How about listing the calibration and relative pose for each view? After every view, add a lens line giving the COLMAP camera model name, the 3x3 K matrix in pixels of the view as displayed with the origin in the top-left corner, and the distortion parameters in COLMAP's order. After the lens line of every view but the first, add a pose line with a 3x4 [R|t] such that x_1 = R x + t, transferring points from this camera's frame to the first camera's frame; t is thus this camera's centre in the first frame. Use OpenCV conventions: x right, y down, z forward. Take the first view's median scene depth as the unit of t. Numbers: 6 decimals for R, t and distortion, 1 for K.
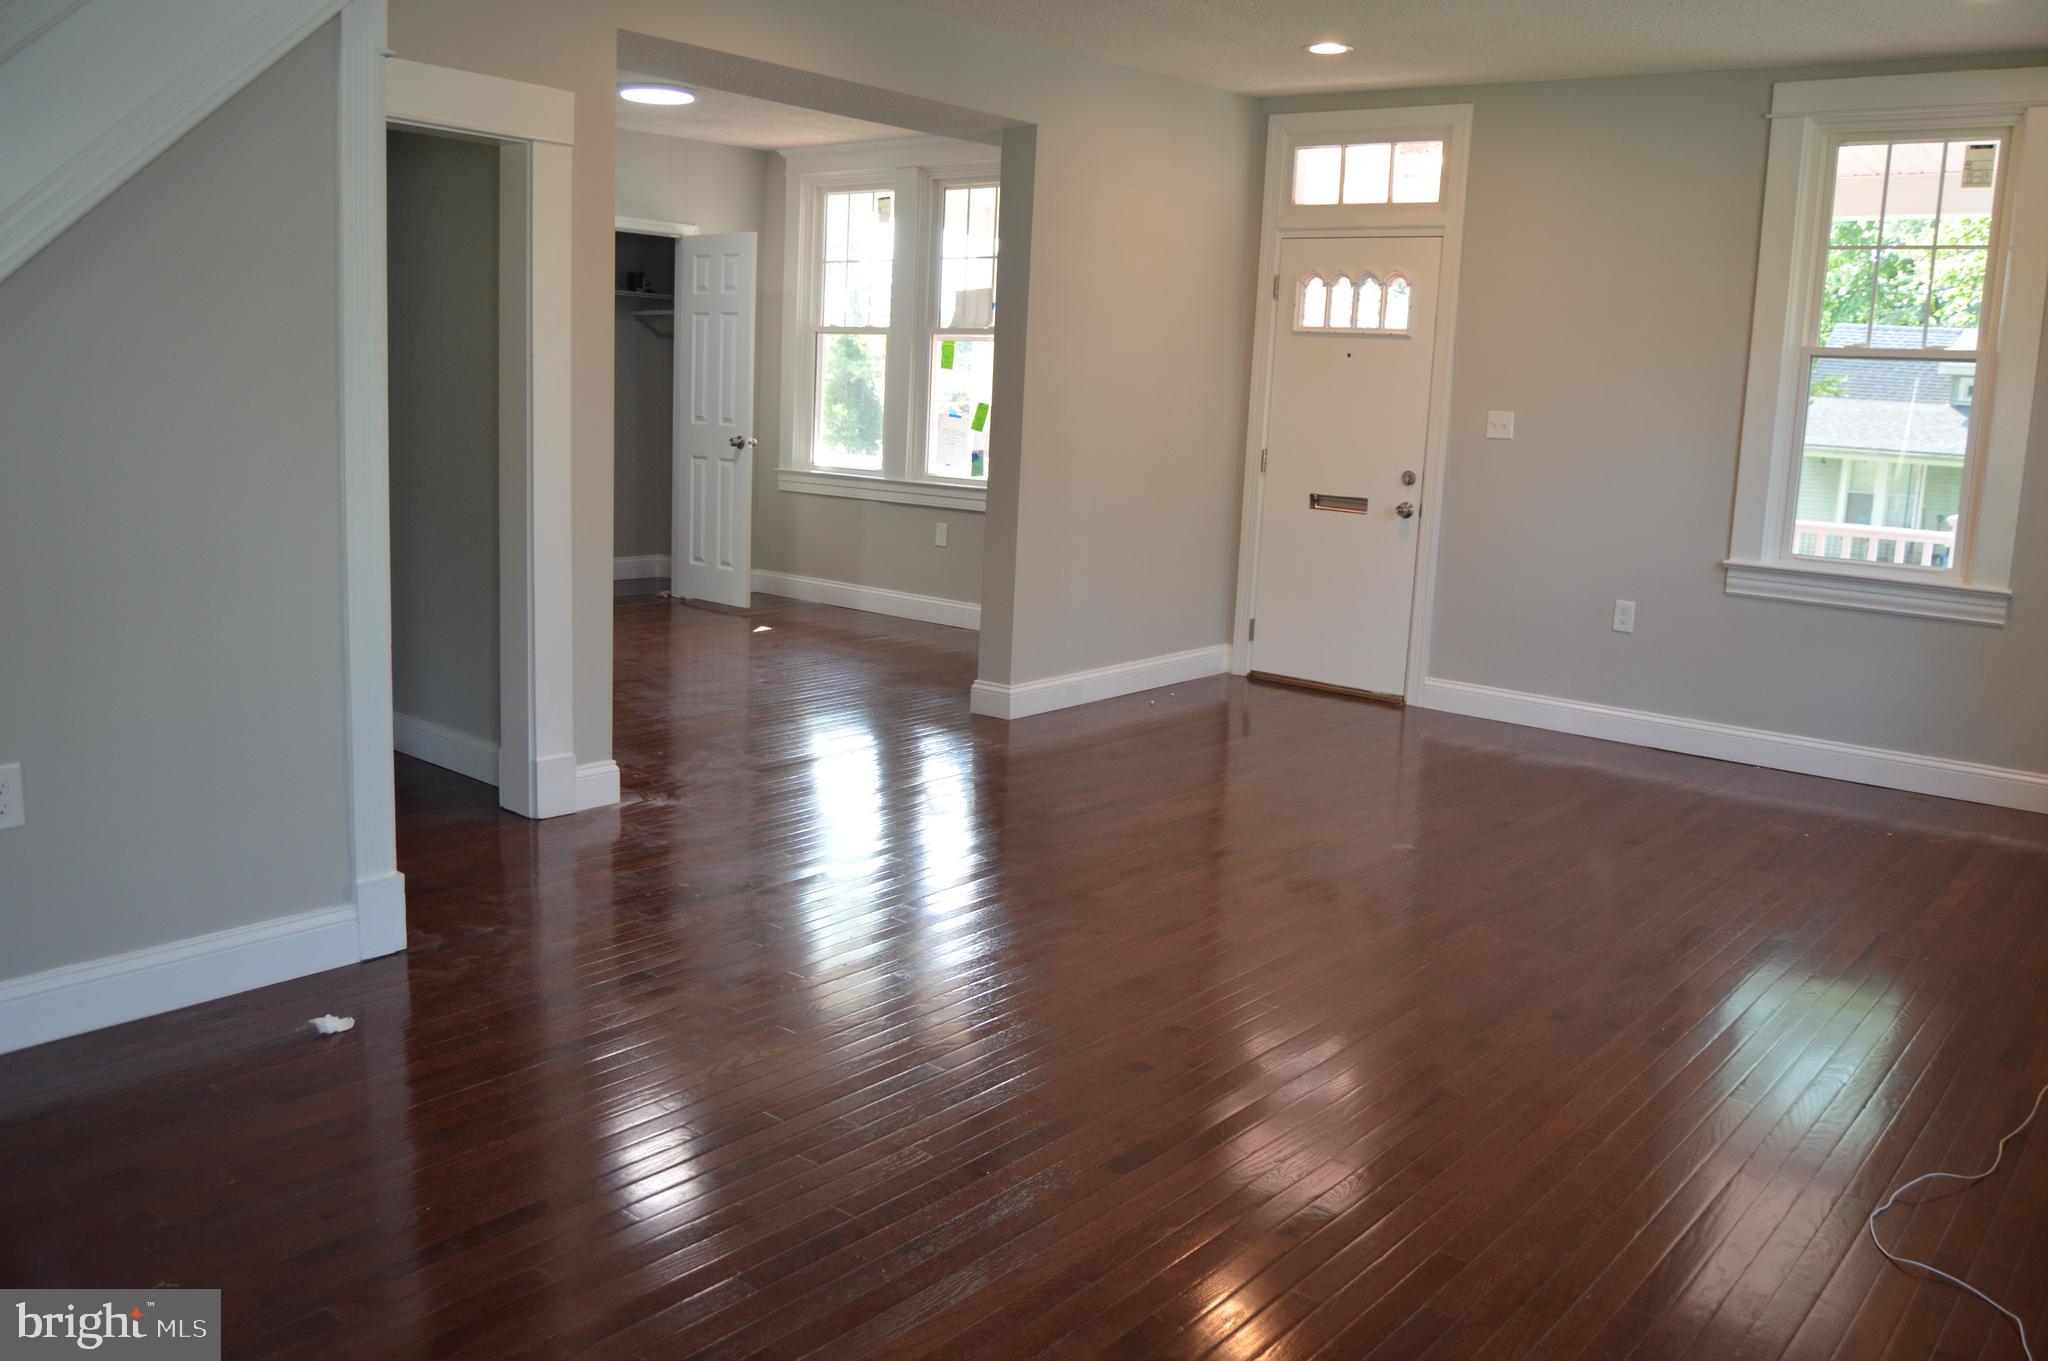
lens RADIAL K [[1628.6, 0, 1032.5], [0, 1628.6, 676.2], [0, 0, 1]] dist [-0.091421, 0.033062]
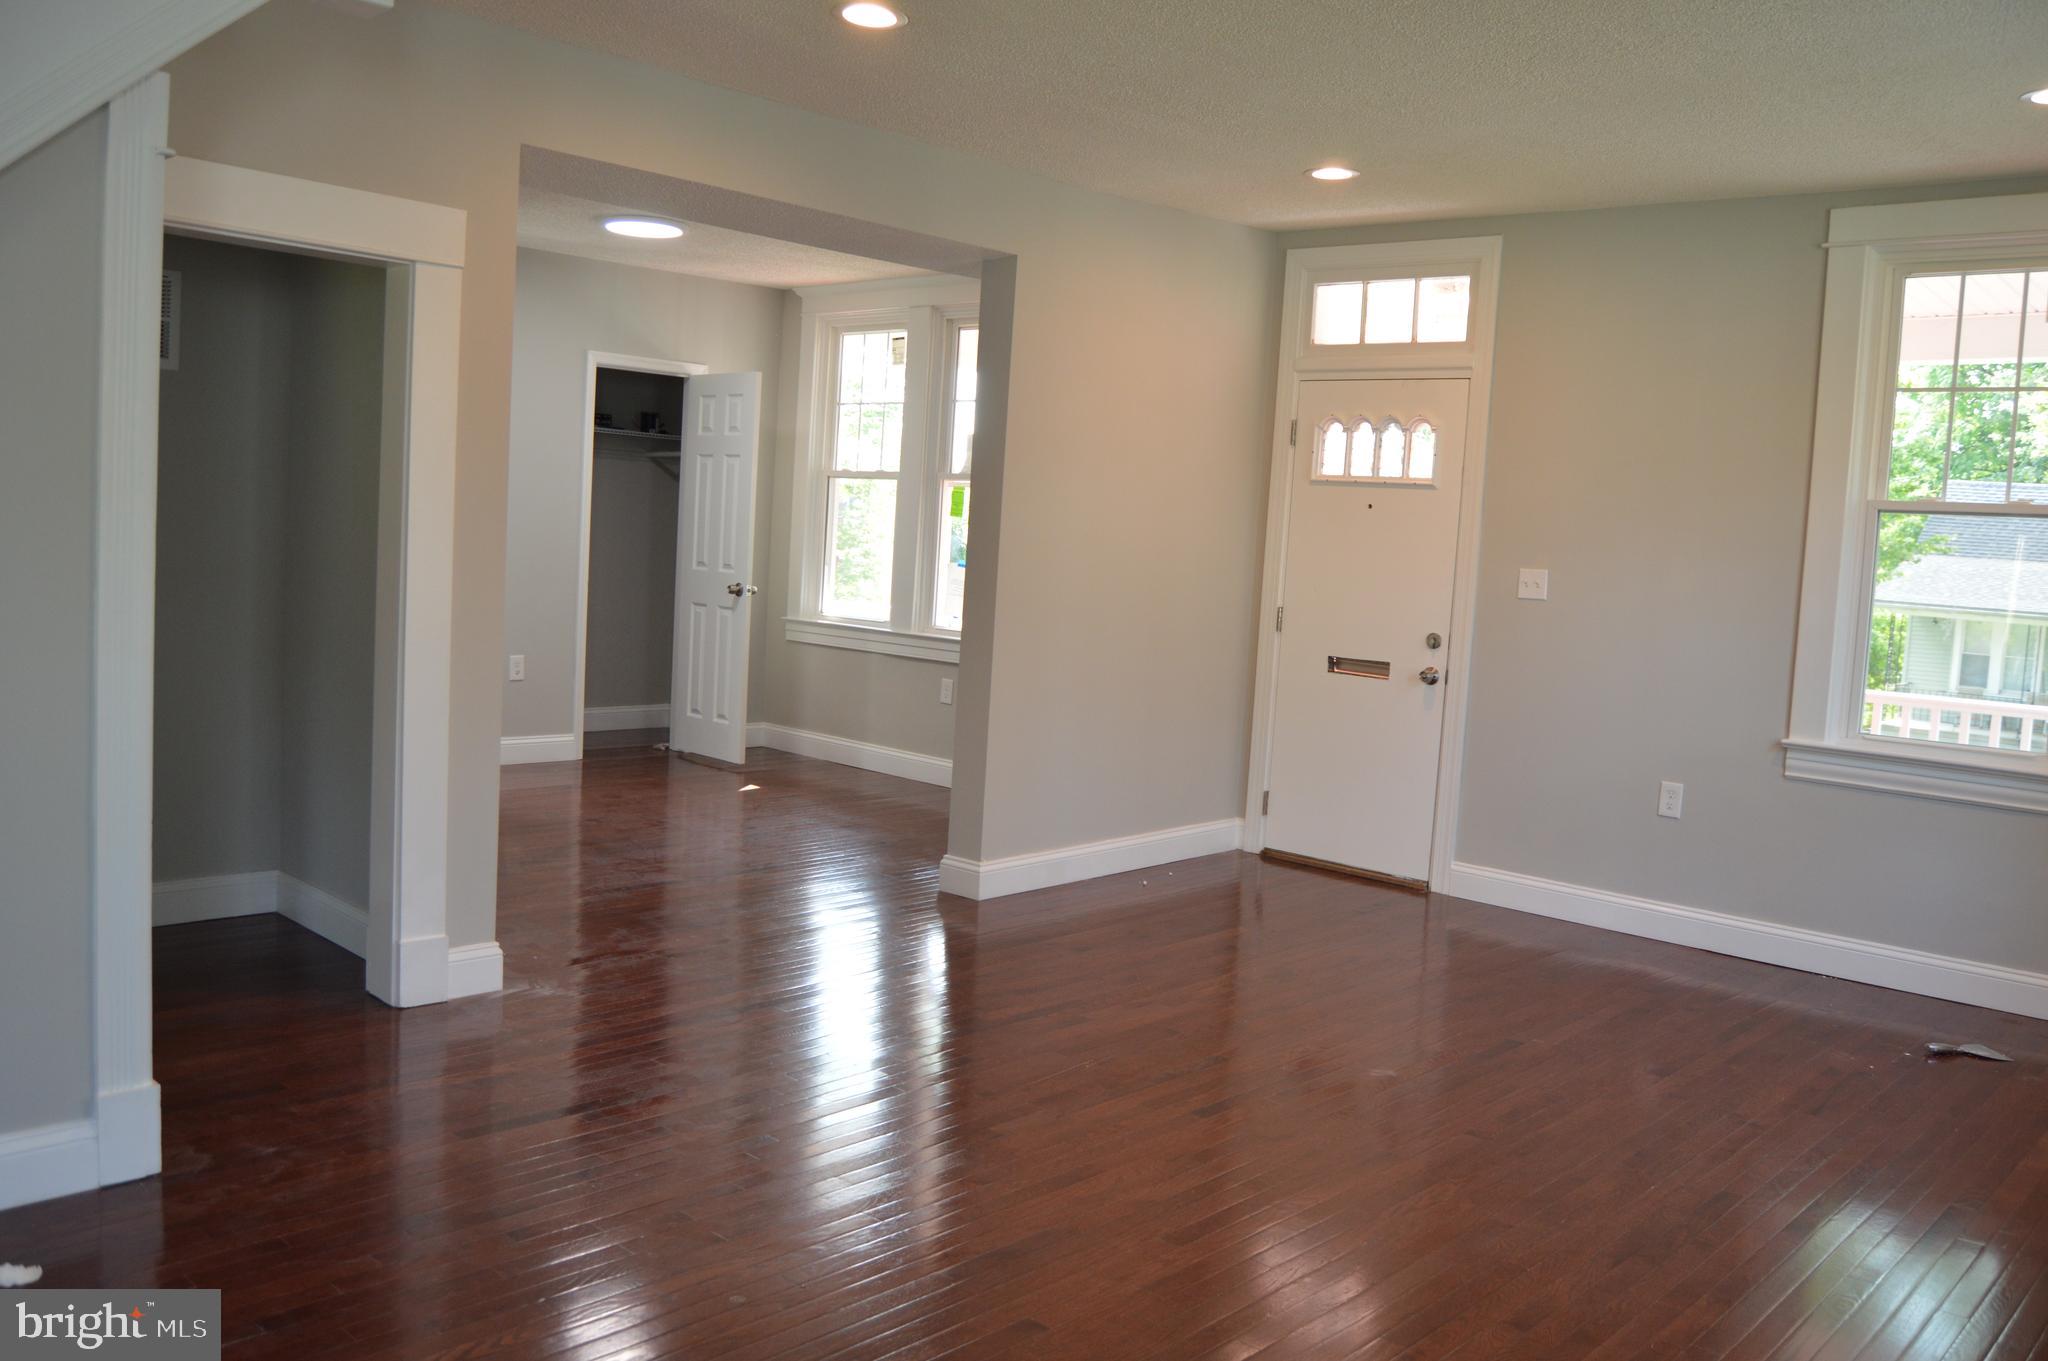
lens RADIAL K [[1628.6, 0, 1032.5], [0, 1628.6, 676.2], [0, 0, 1]] dist [-0.091421, 0.033062]
pose [[0.997863, 0.018649, -0.062622, 0.063350], [-0.024203, 0.995726, -0.089131, -0.015840], [0.060692, 0.090457, 0.994049, 0.082766]]
